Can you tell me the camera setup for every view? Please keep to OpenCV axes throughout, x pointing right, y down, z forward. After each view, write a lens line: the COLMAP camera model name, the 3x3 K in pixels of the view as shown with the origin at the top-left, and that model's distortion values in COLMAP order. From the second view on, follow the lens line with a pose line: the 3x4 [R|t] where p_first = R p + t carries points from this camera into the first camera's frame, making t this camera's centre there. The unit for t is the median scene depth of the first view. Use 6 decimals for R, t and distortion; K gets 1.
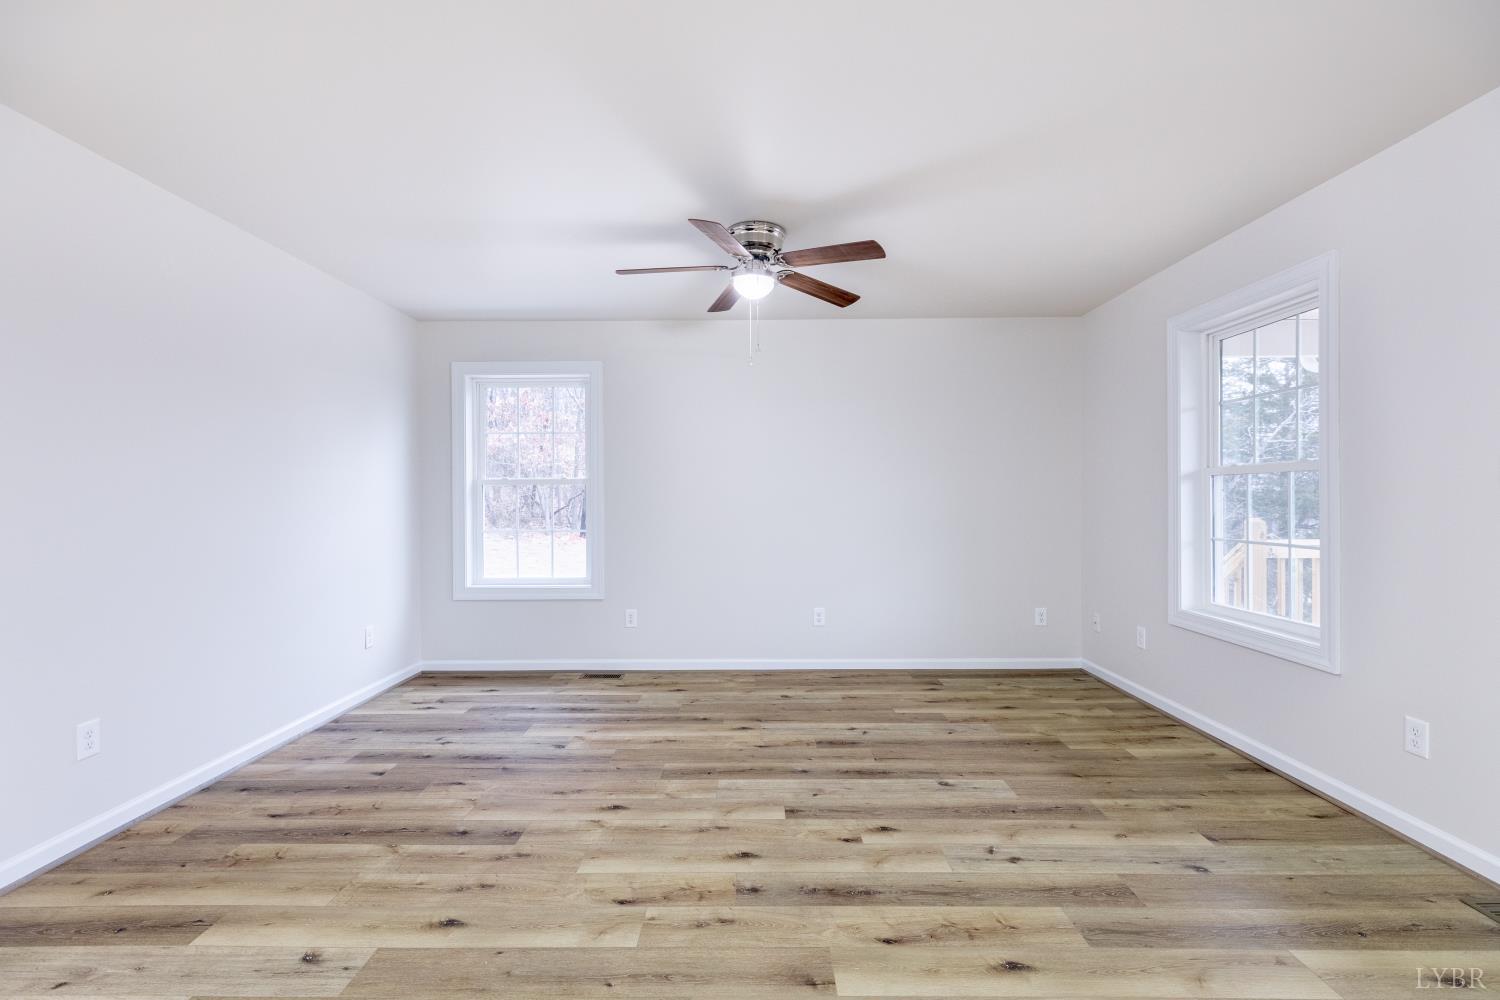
lens RADIAL K [[669.6, 0, 742.6], [0, 669.6, 493.1], [0, 0, 1]] dist [0.006915, 0.000464]
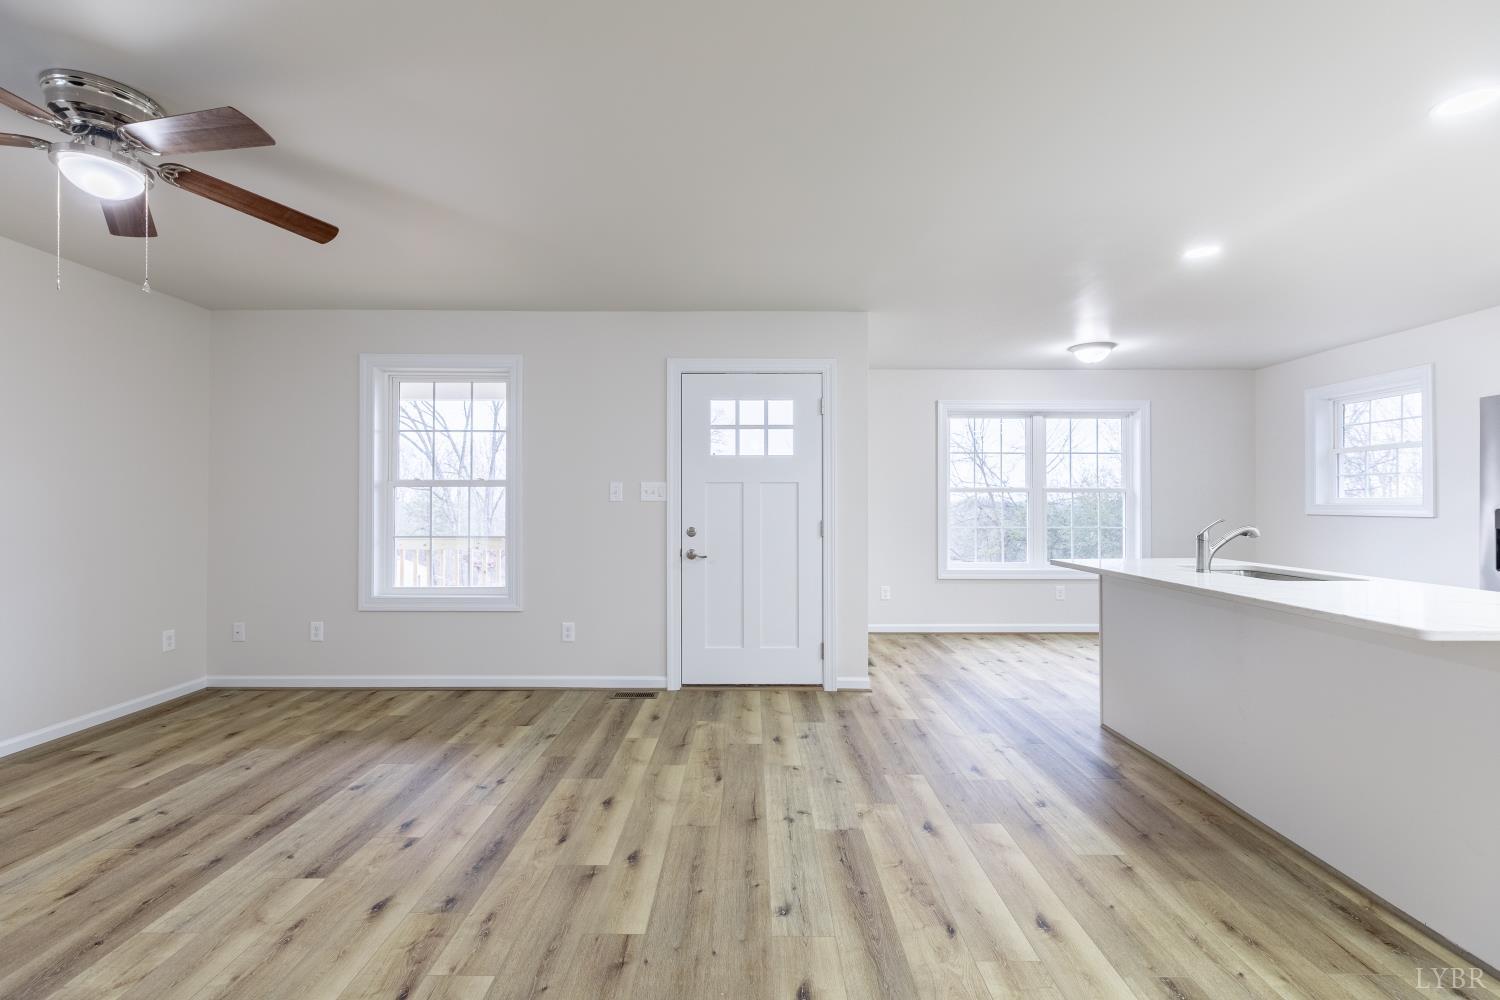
lens RADIAL K [[669.6, 0, 751.5], [0, 669.6, 496.9], [0, 0, 1]] dist [0.006915, 0.000464]
pose [[-0.008502, 0.013777, 0.999869, -0.712139], [-0.010036, 0.999854, -0.013863, 0.004156], [-0.999913, -0.010153, -0.008363, 0.412952]]
